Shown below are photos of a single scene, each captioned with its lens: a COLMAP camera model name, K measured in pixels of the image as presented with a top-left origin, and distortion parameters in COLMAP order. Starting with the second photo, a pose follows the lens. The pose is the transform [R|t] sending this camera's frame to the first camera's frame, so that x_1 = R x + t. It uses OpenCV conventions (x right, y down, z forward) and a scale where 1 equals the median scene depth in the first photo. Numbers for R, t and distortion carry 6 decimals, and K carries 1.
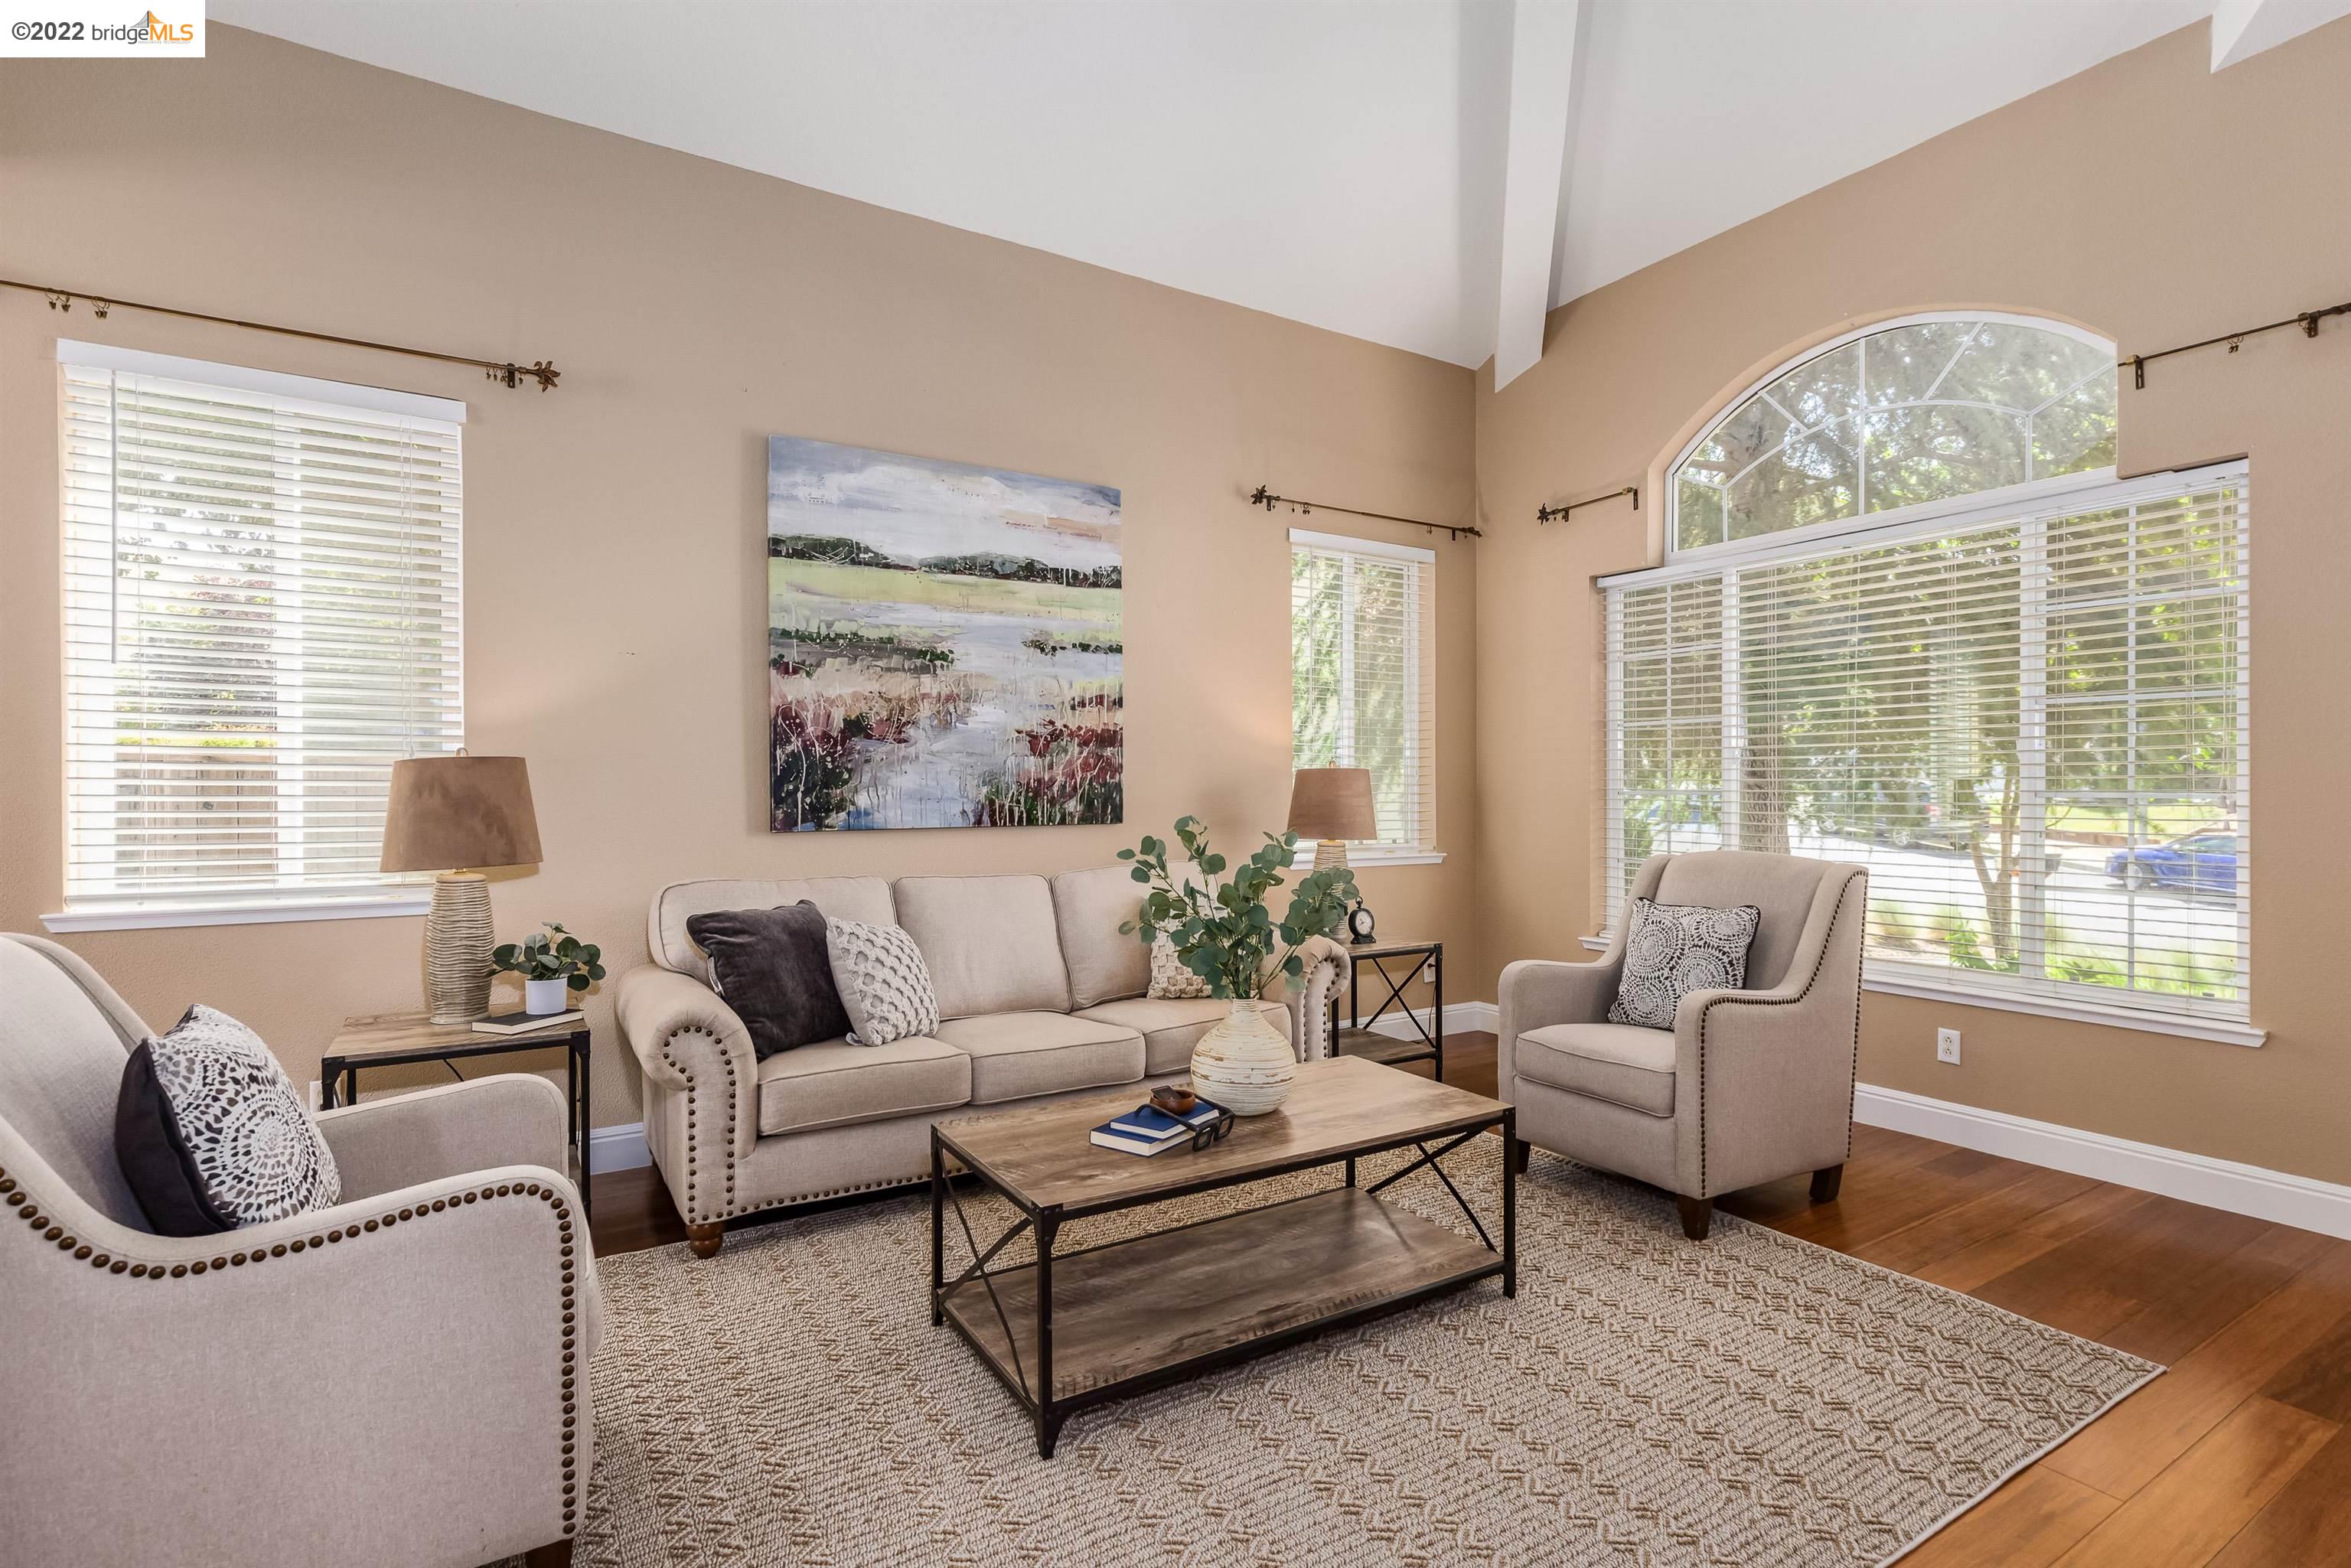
lens RADIAL K [[1124.0, 0, 1207.8], [0, 1124.0, 789.4], [0, 0, 1]] dist [0.001115, -0.000772]
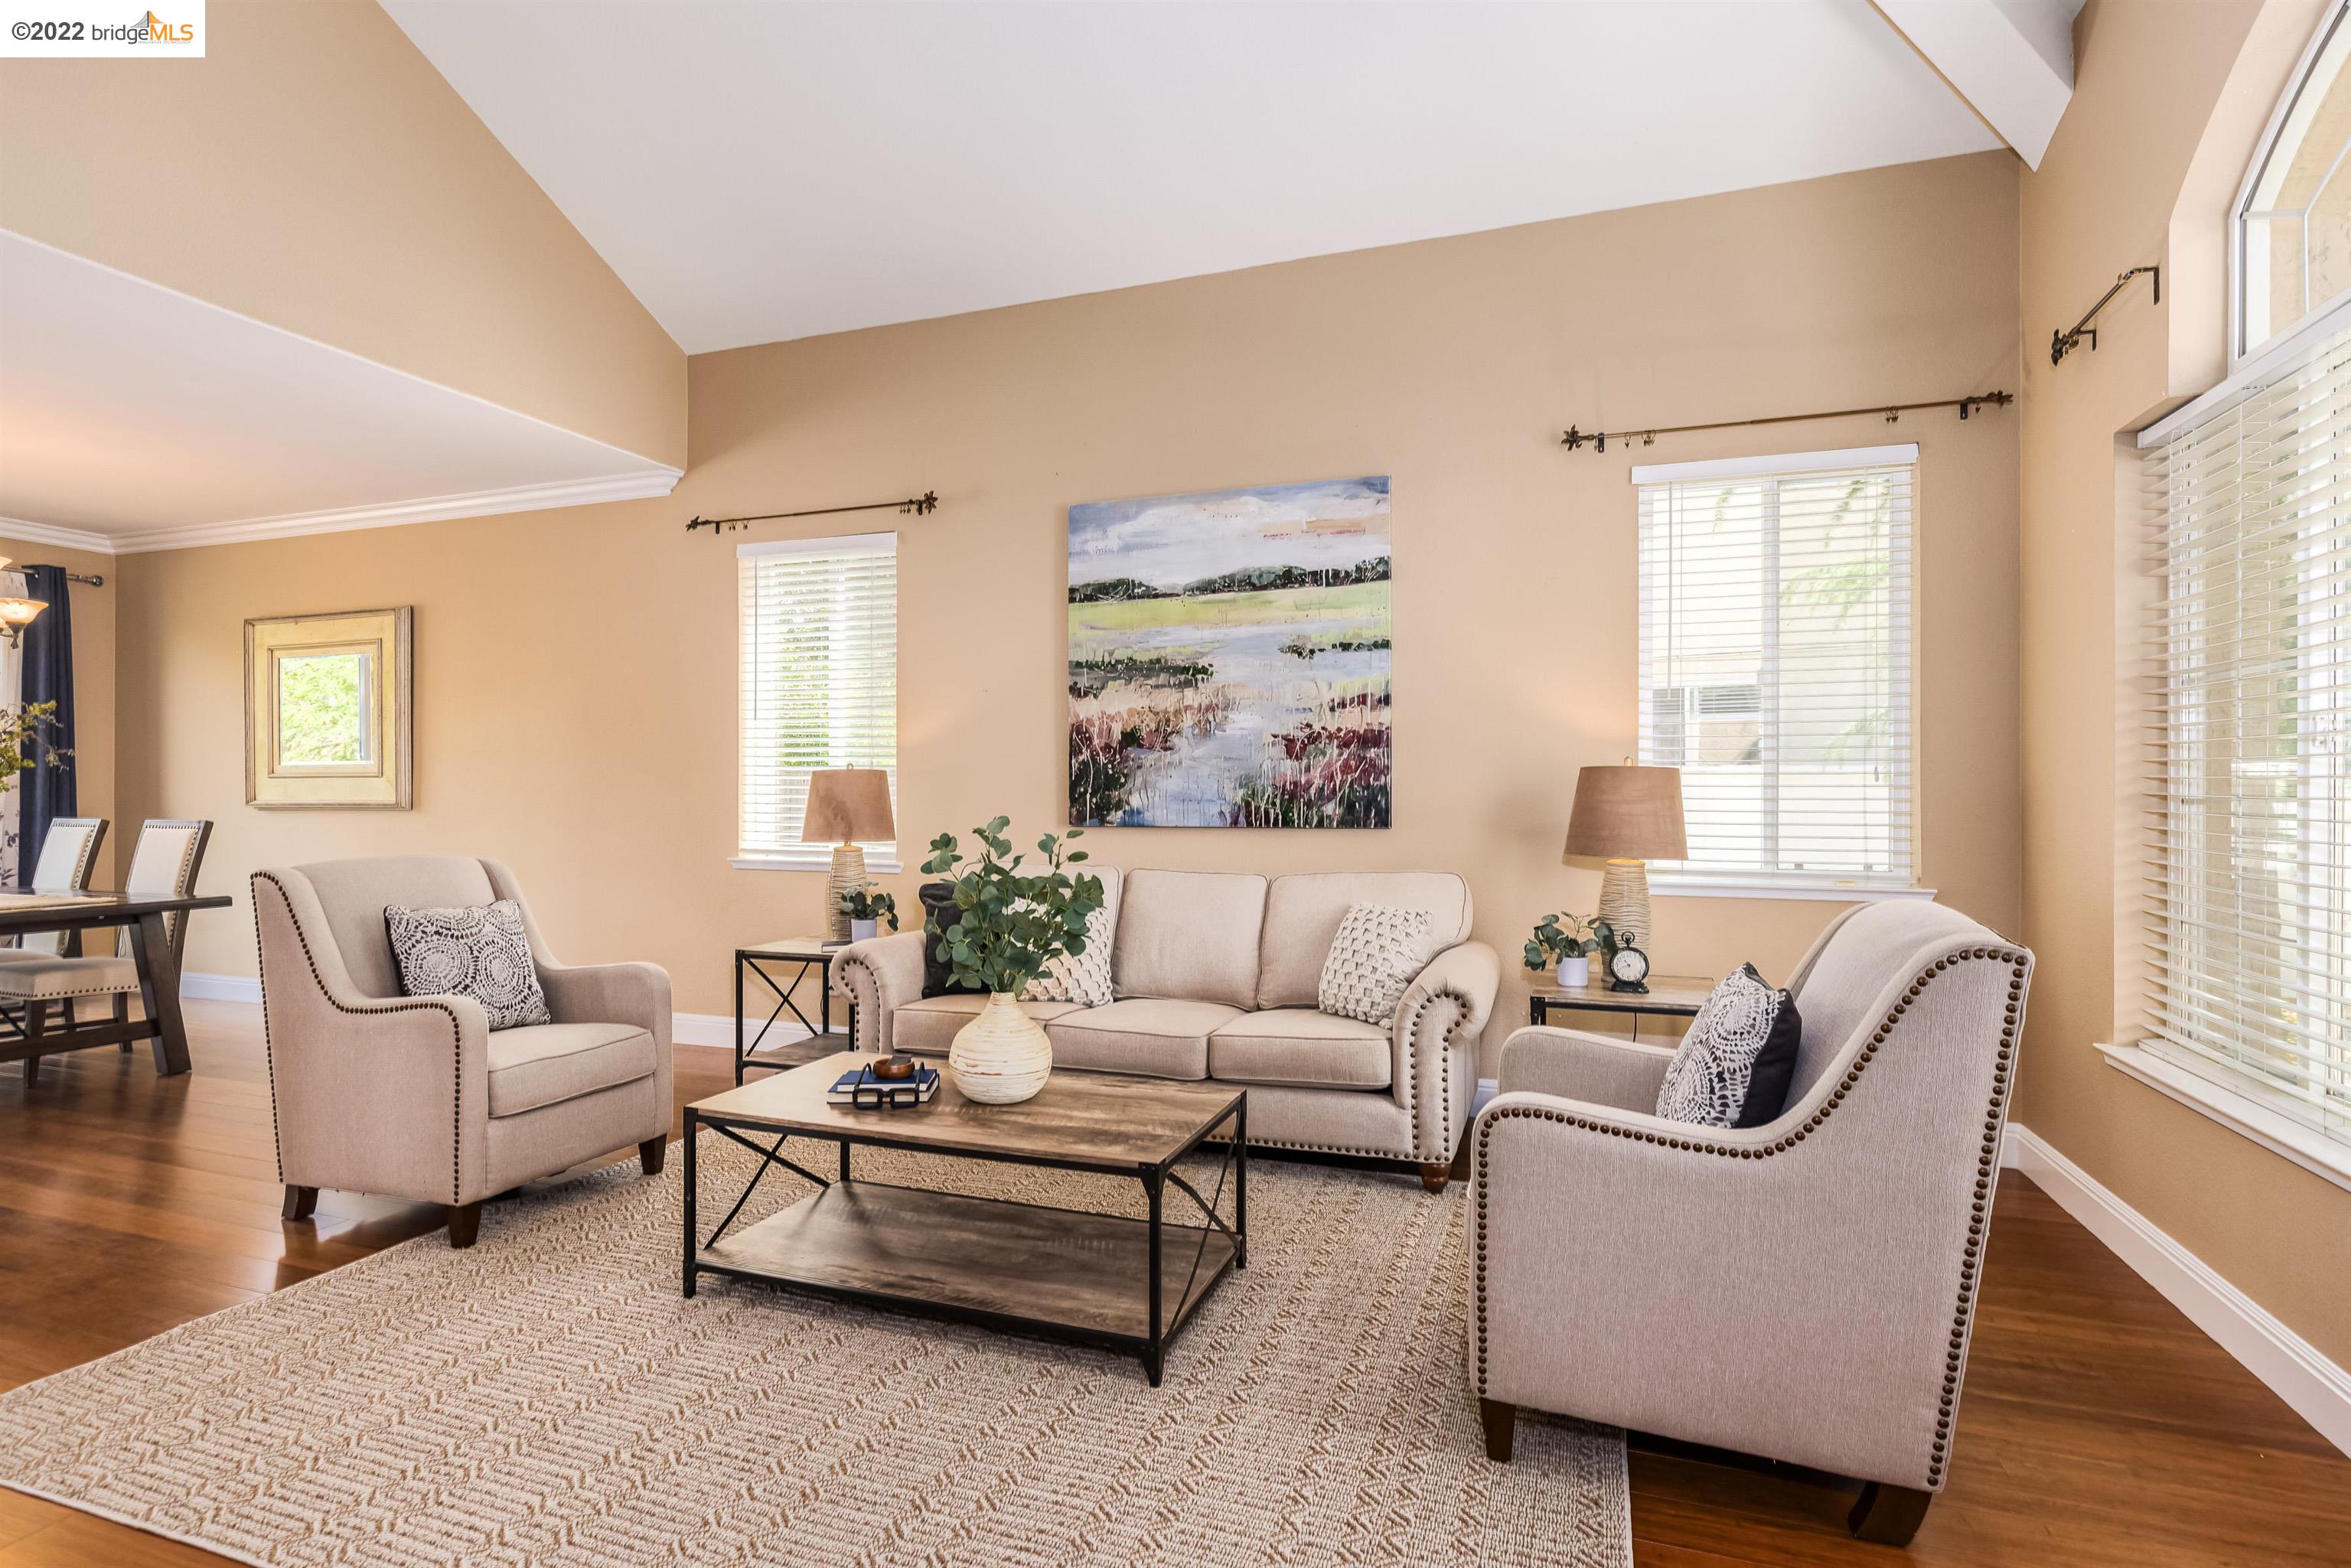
lens RADIAL K [[1124.0, 0, 1193.6], [0, 1124.0, 785.5], [0, 0, 1]] dist [0.001115, -0.000772]
pose [[0.620645, -0.002029, -0.784089, 0.623260], [-0.002637, 0.999986, -0.004675, -0.000970], [0.784088, 0.004969, 0.620630, 0.317293]]
